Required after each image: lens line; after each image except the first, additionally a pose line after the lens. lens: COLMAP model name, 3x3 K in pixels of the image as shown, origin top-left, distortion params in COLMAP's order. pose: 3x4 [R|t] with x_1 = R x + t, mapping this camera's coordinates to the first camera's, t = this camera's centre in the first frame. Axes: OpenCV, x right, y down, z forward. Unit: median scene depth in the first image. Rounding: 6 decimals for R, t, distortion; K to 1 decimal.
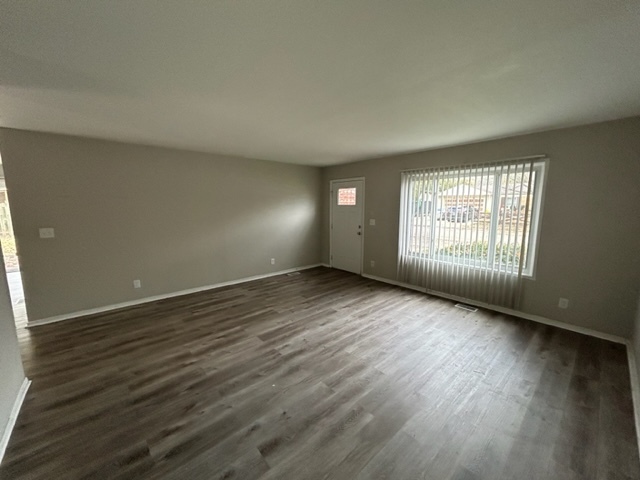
lens RADIAL K [[256.5, 0, 321.6], [0, 256.5, 244.0], [0, 0, 1]] dist [0.004693, -0.001139]
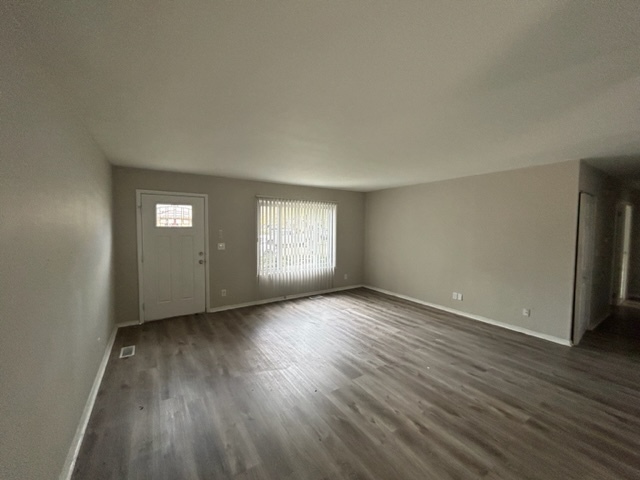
lens RADIAL K [[256.5, 0, 319.6], [0, 256.5, 238.6], [0, 0, 1]] dist [0.004693, -0.001139]
pose [[0.137473, -0.040763, 0.989666, -1.185274], [0.140508, 0.989851, 0.021253, -0.154052], [-0.980489, 0.136134, 0.141806, 0.992061]]
